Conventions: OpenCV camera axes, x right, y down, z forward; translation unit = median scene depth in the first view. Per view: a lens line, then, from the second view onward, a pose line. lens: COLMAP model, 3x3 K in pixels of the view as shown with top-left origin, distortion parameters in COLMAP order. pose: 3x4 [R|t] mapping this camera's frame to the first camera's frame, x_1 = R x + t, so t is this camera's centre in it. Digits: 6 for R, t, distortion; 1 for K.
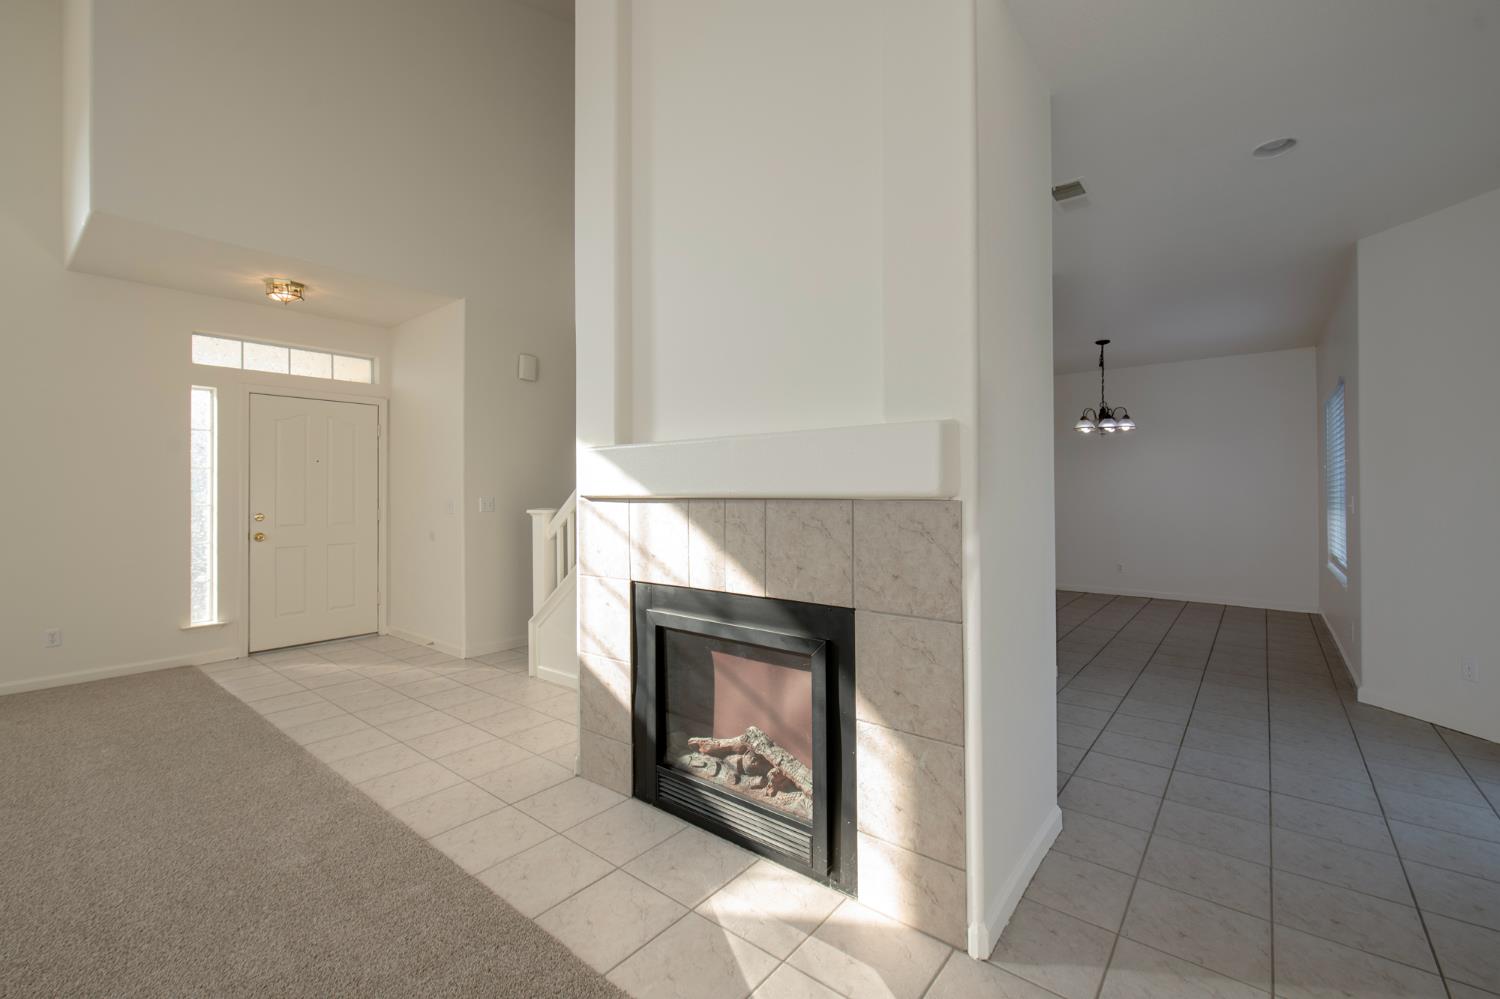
lens RADIAL K [[630.0, 0, 751.4], [0, 630.0, 490.9], [0, 0, 1]] dist [-0.000326, -0.000025]
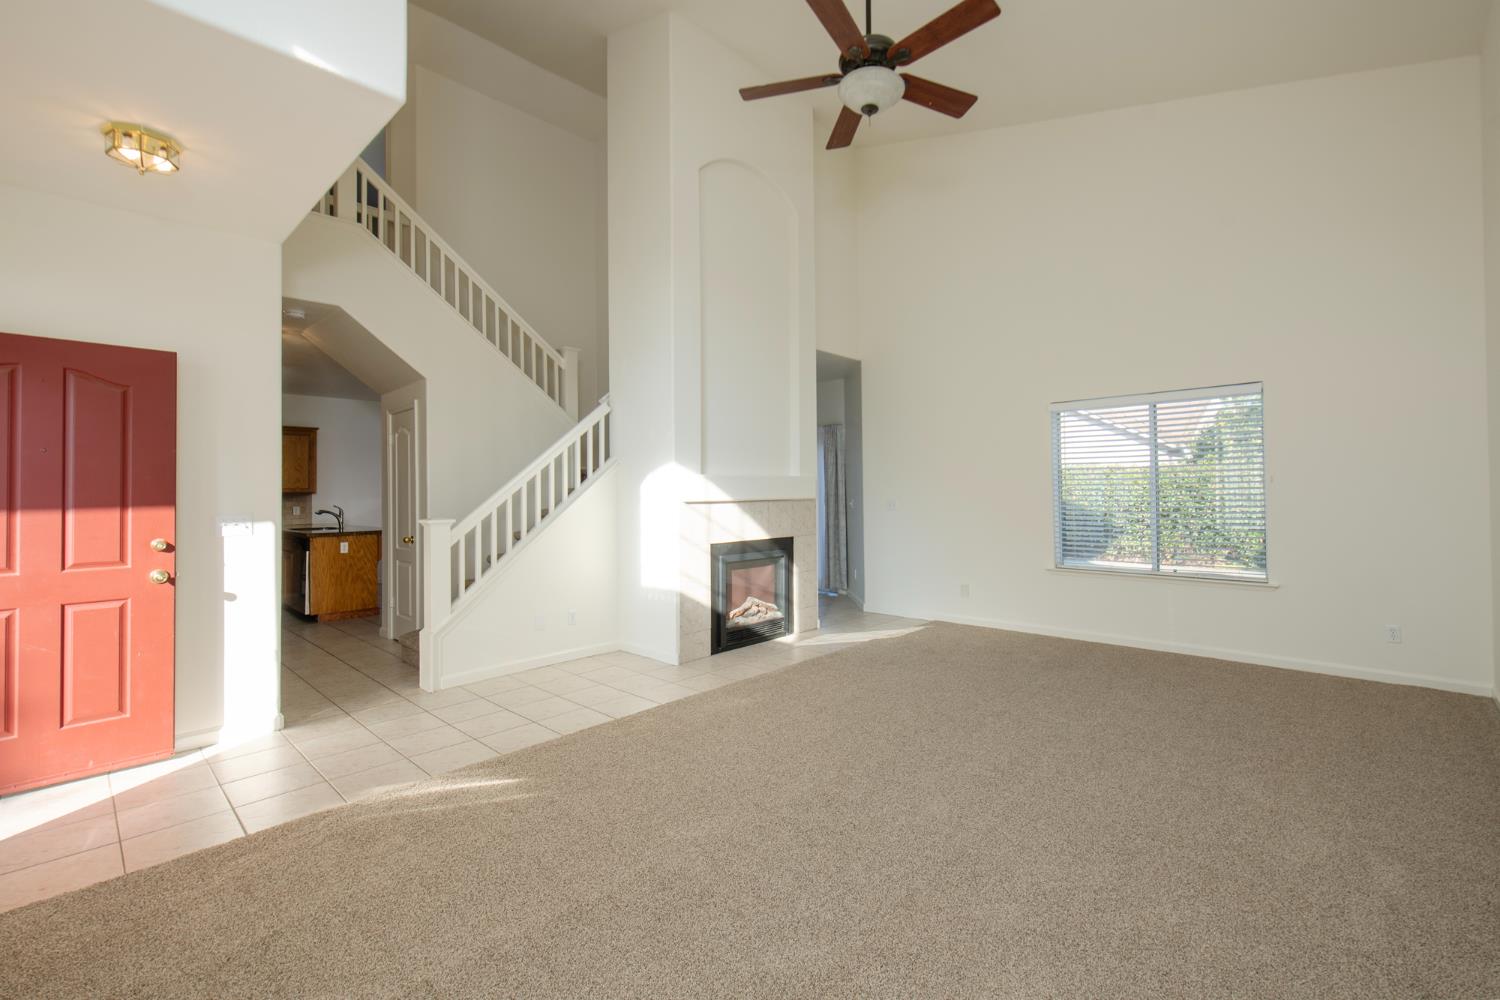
lens RADIAL K [[630.0, 0, 750.1], [0, 630.0, 491.8], [0, 0, 1]] dist [-0.000326, -0.000025]
pose [[0.073129, 0.012714, 0.997241, -2.311416], [0.013219, 0.999819, -0.013716, 0.009543], [-0.997235, 0.014185, 0.072948, 0.789902]]
